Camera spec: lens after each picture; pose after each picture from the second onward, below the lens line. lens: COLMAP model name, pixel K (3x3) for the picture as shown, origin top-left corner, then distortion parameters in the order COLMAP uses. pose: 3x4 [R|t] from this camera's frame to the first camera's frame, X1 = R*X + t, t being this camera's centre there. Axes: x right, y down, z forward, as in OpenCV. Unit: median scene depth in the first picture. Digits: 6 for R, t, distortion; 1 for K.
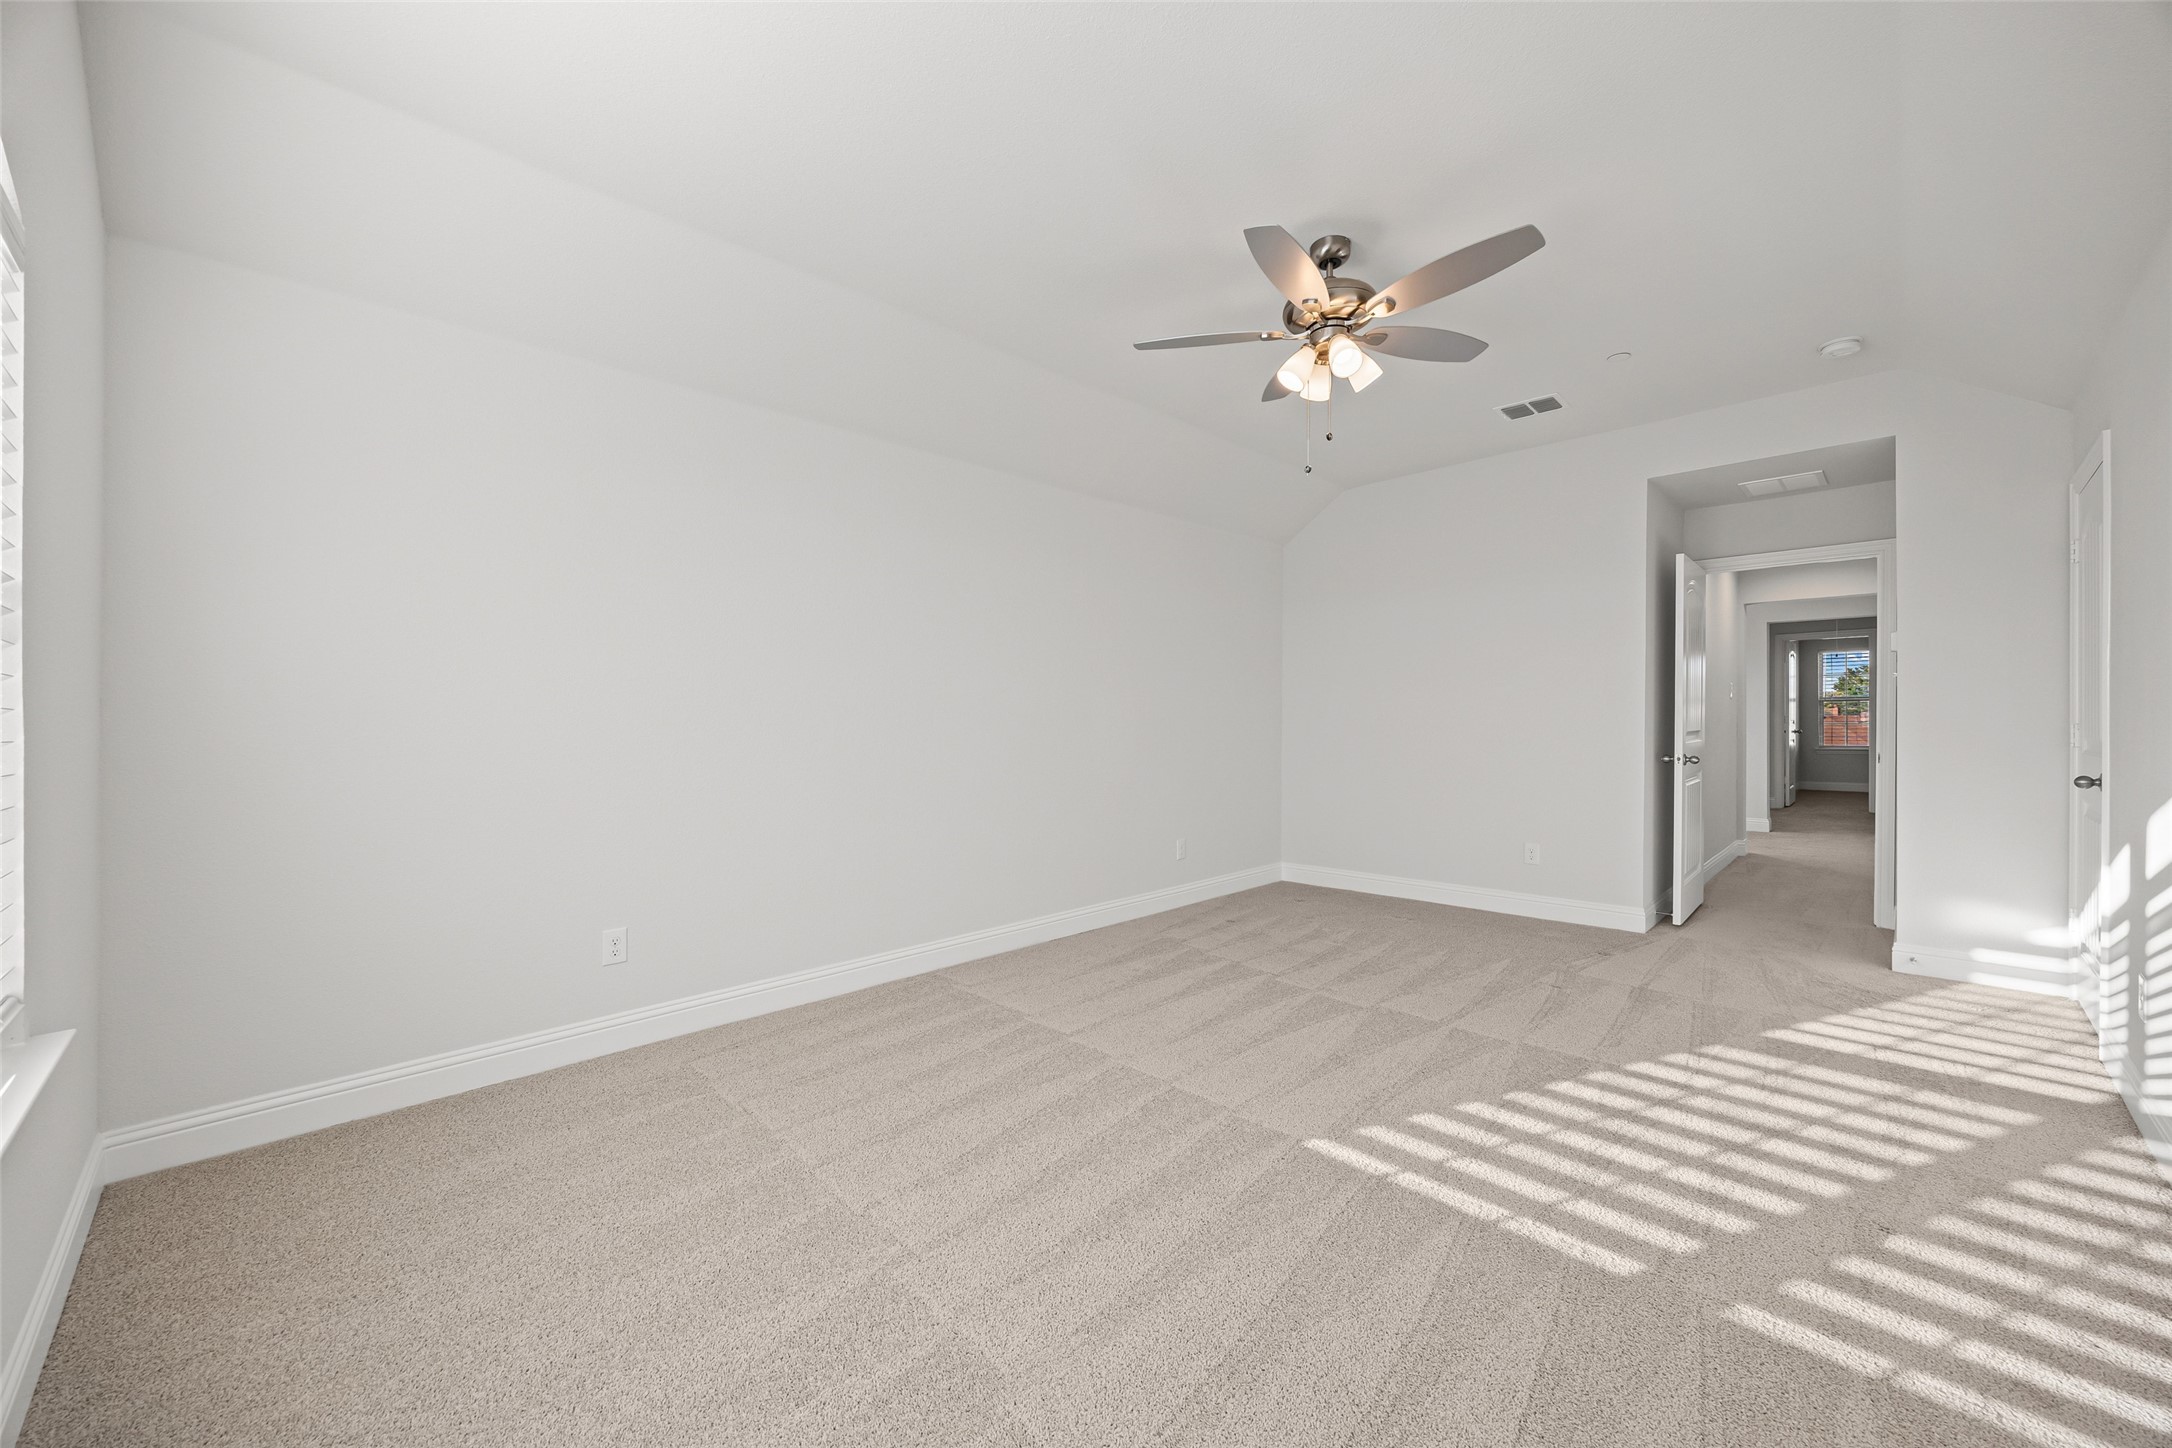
lens RADIAL K [[843.8, 0, 1093.0], [0, 843.8, 718.6], [0, 0, 1]] dist [-0.000501, 0.000164]
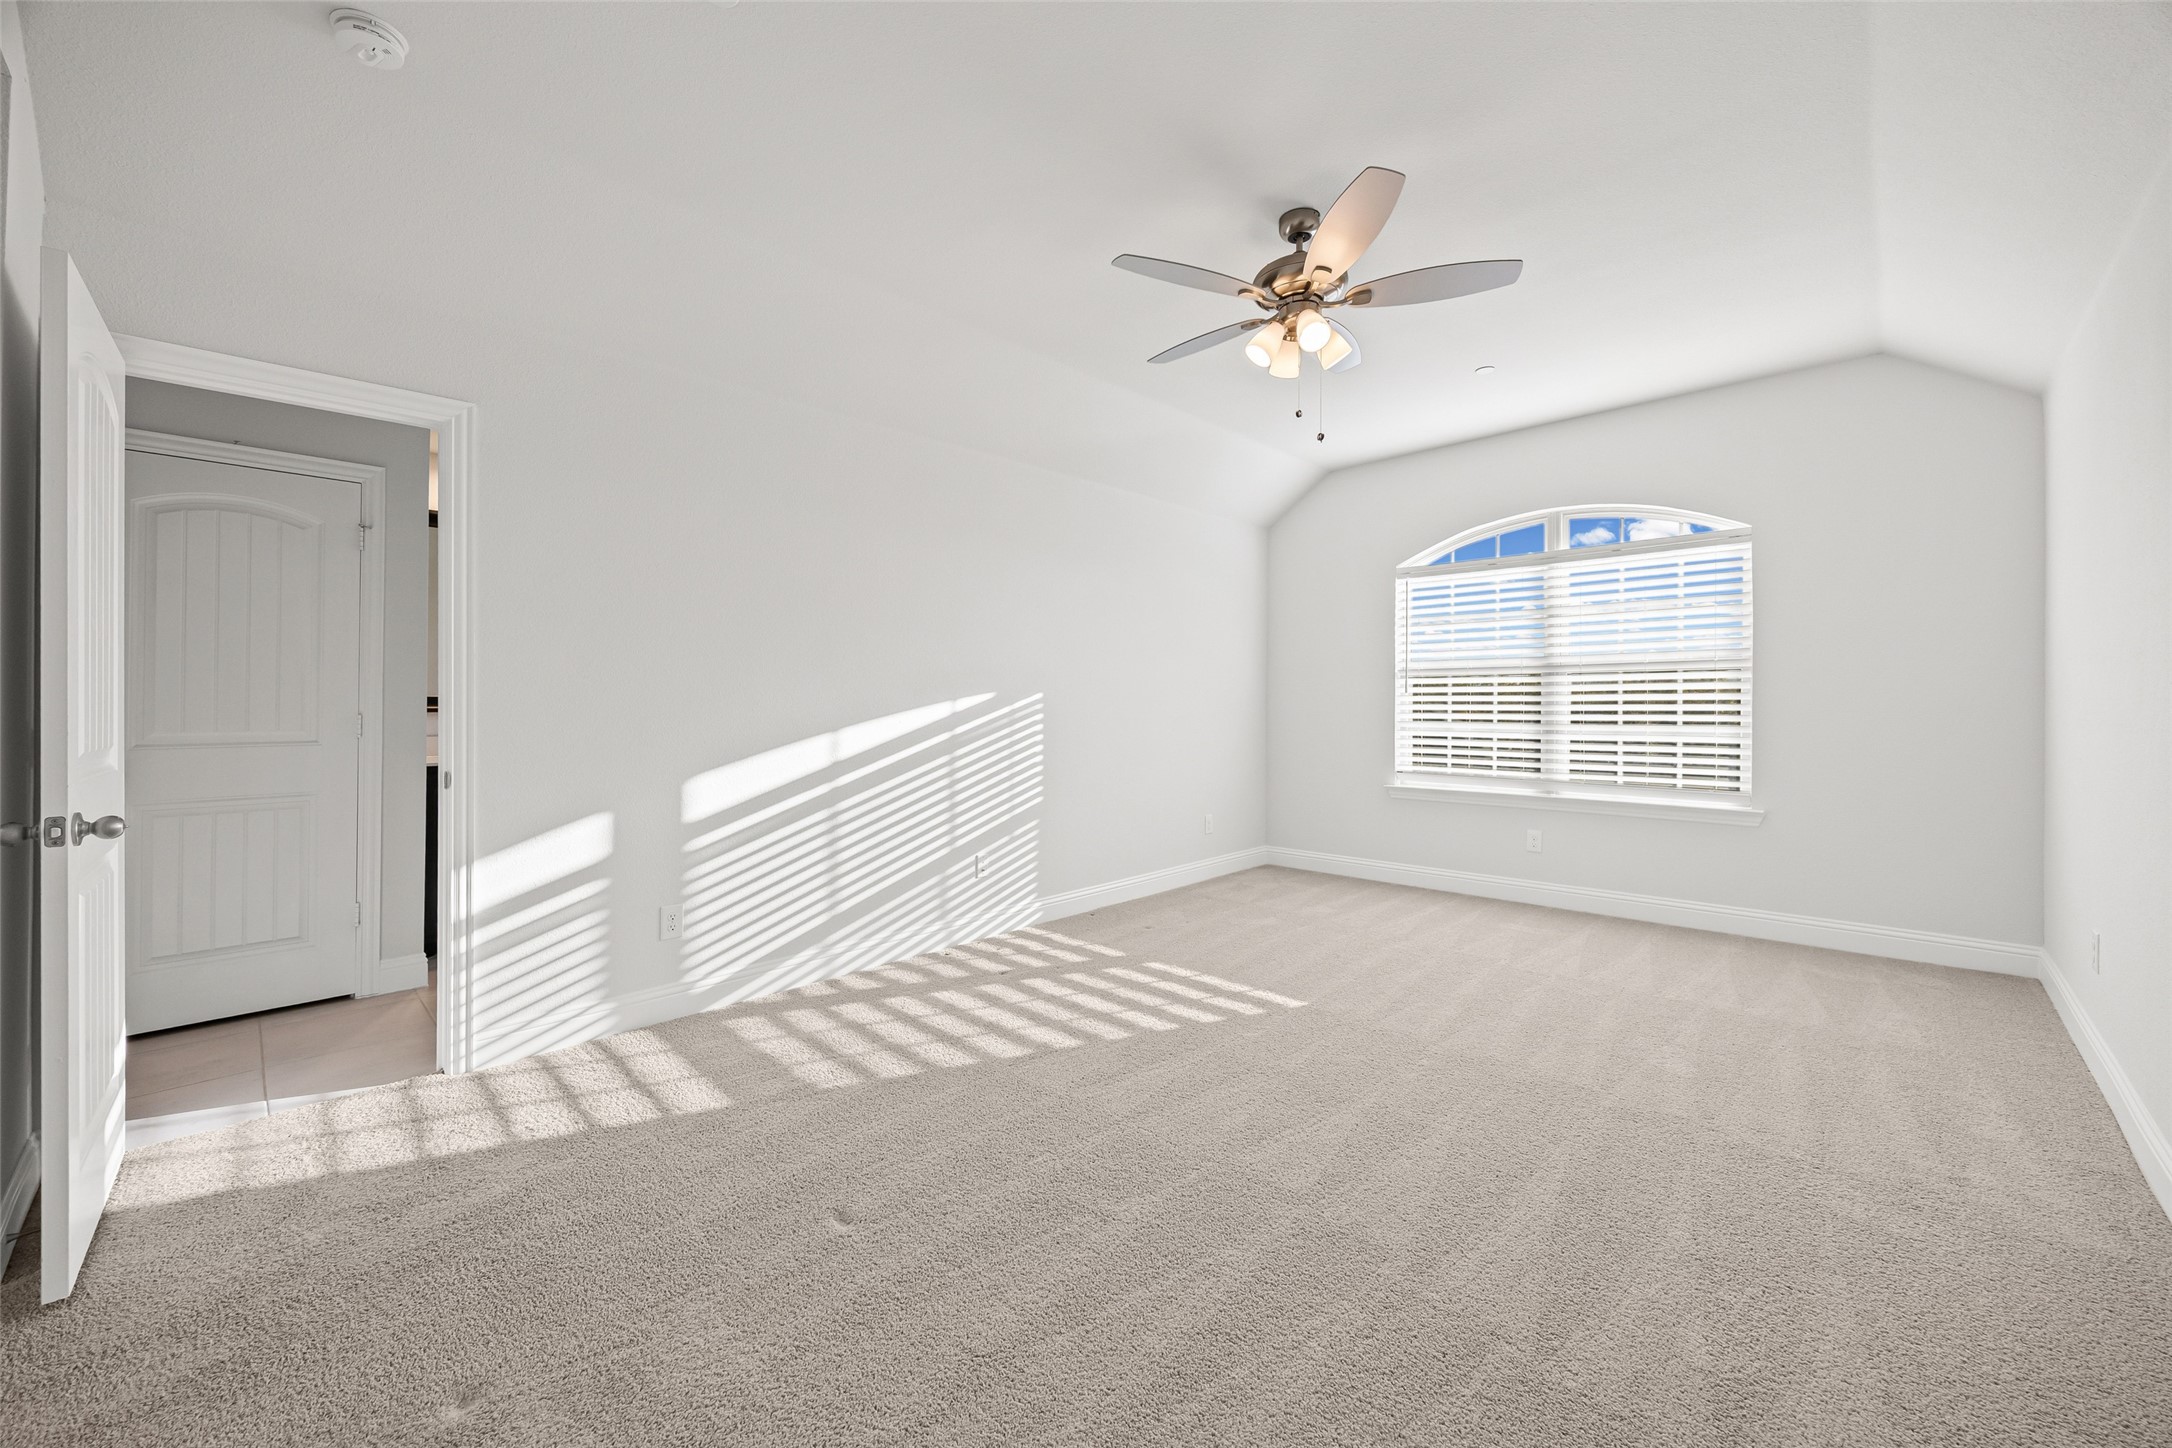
lens RADIAL K [[843.8, 0, 1093.0], [0, 843.8, 718.6], [0, 0, 1]] dist [-0.000501, 0.000164]
pose [[-0.999797, -0.001524, -0.020074, 0.524768], [-0.001660, 0.999976, 0.006785, 0.004087], [0.020063, 0.006817, -0.999775, 2.011757]]
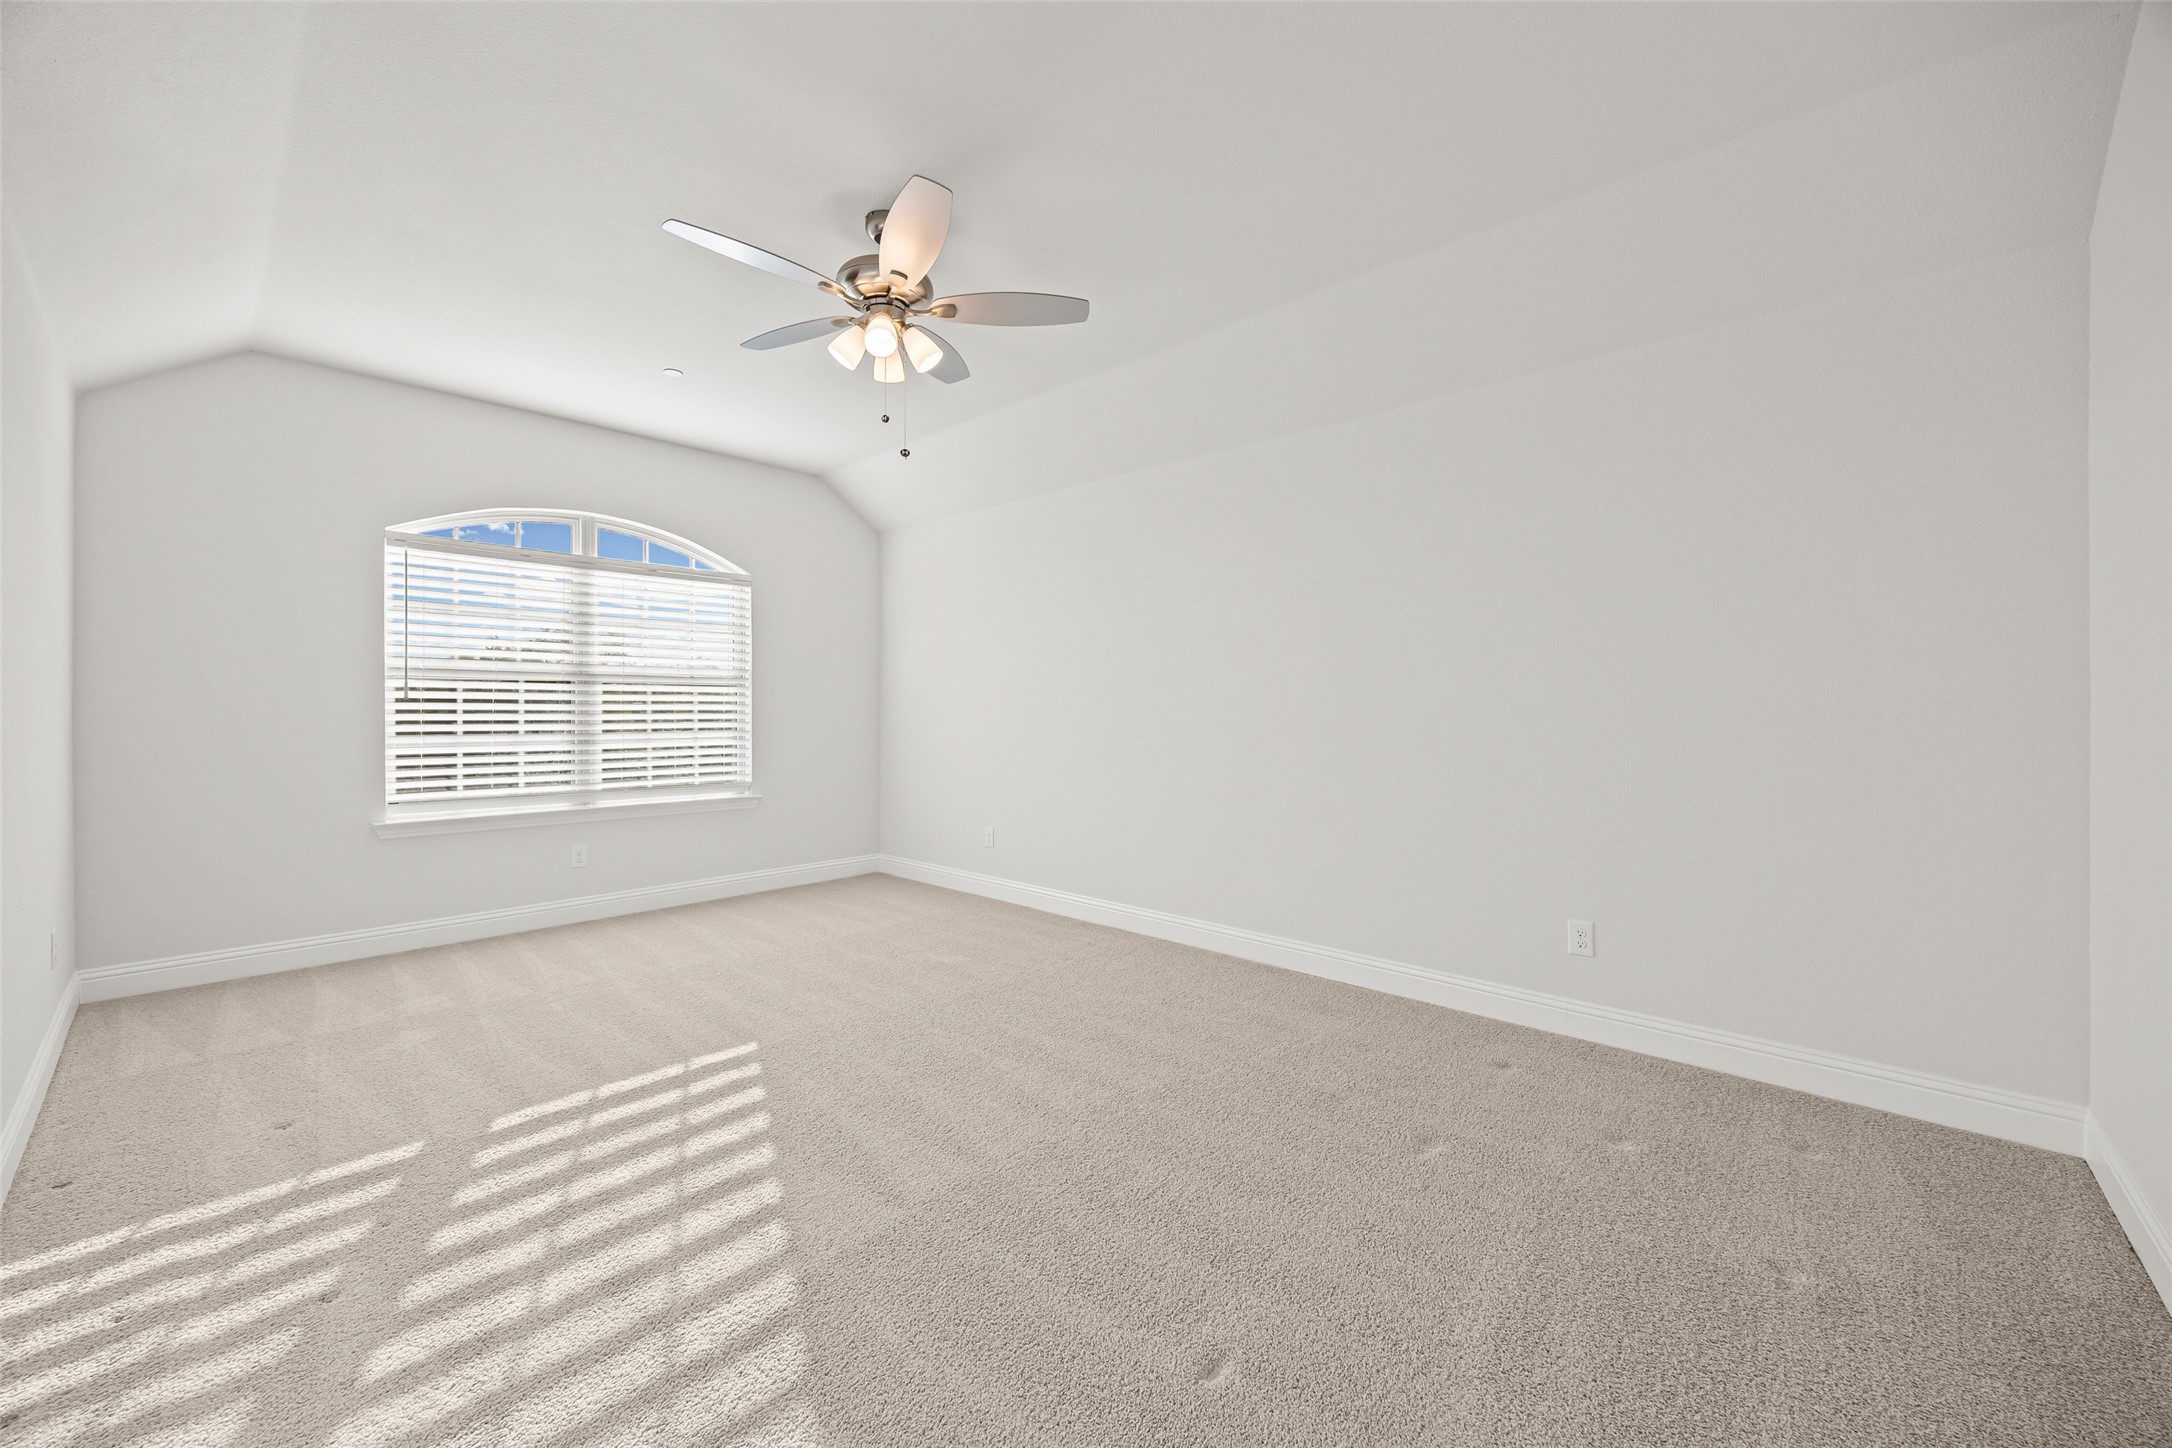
lens RADIAL K [[843.8, 0, 1093.0], [0, 843.8, 718.6], [0, 0, 1]] dist [-0.000501, 0.000164]
pose [[0.056828, 0.002397, -0.998381, 1.305561], [0.009899, 0.999947, 0.002965, 0.000189], [0.998335, -0.010052, 0.056801, 1.198865]]
